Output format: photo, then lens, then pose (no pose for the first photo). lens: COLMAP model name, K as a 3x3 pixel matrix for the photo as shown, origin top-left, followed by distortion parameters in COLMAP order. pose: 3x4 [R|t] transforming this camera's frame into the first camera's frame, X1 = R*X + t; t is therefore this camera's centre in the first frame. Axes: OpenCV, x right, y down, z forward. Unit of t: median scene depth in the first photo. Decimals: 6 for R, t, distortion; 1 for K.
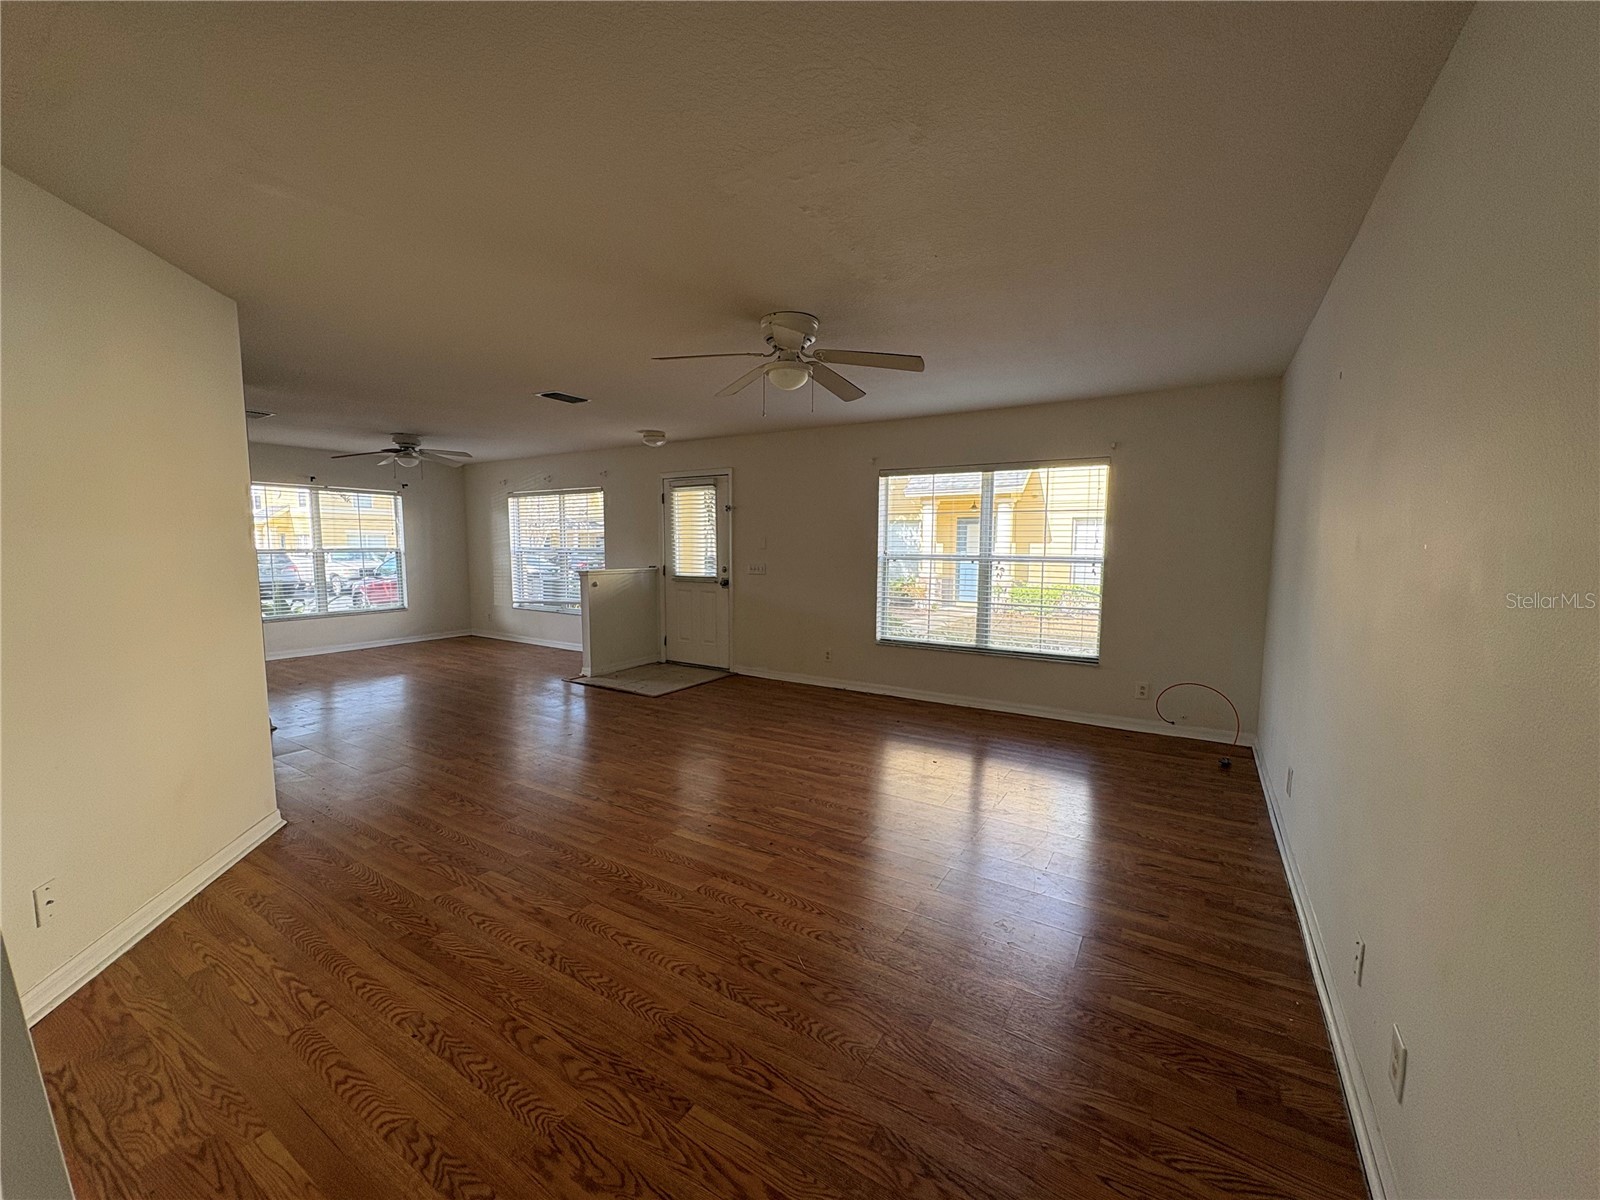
lens RADIAL K [[634.4, 0, 804.1], [0, 634.4, 601.0], [0, 0, 1]] dist [-0.001974, 0.000233]
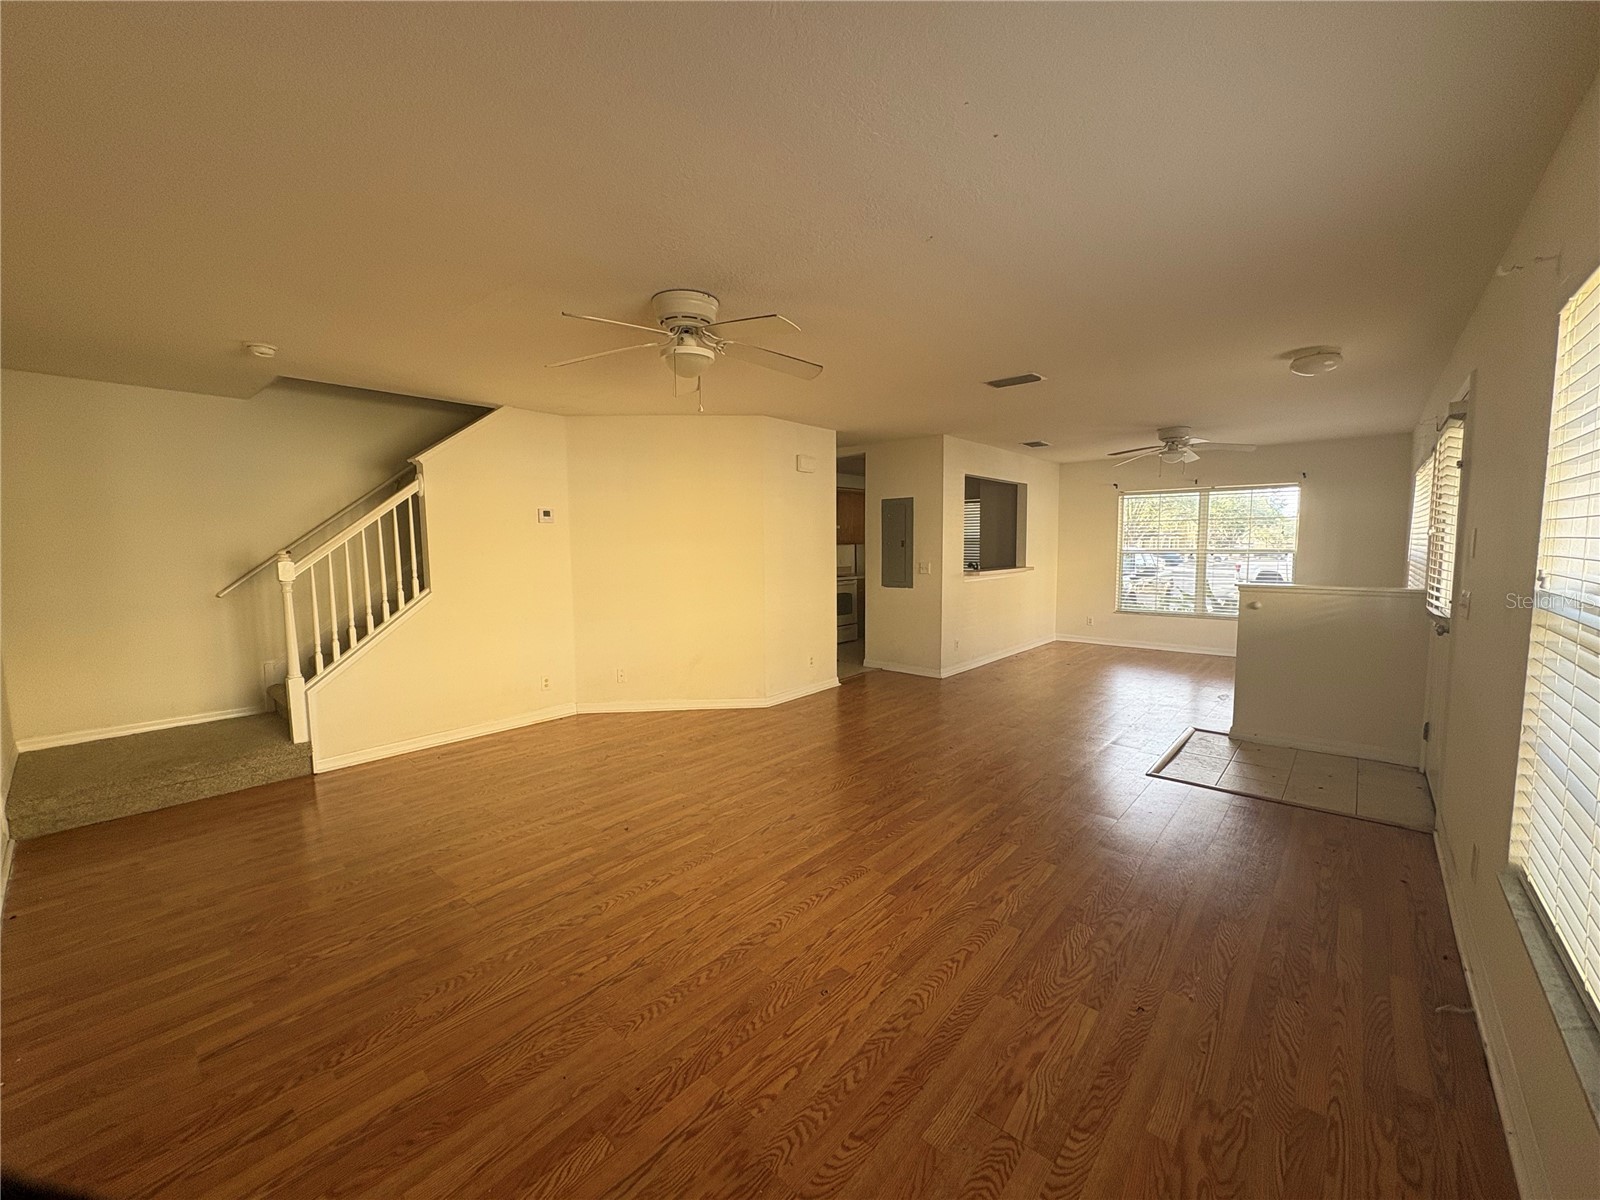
lens RADIAL K [[634.4, 0, 797.8], [0, 634.4, 609.0], [0, 0, 1]] dist [-0.001974, 0.000233]
pose [[-0.165624, 0.099026, -0.981205, 0.649063], [-0.084656, 0.989846, 0.114188, -0.093582], [0.982549, 0.101977, -0.155559, 1.003398]]
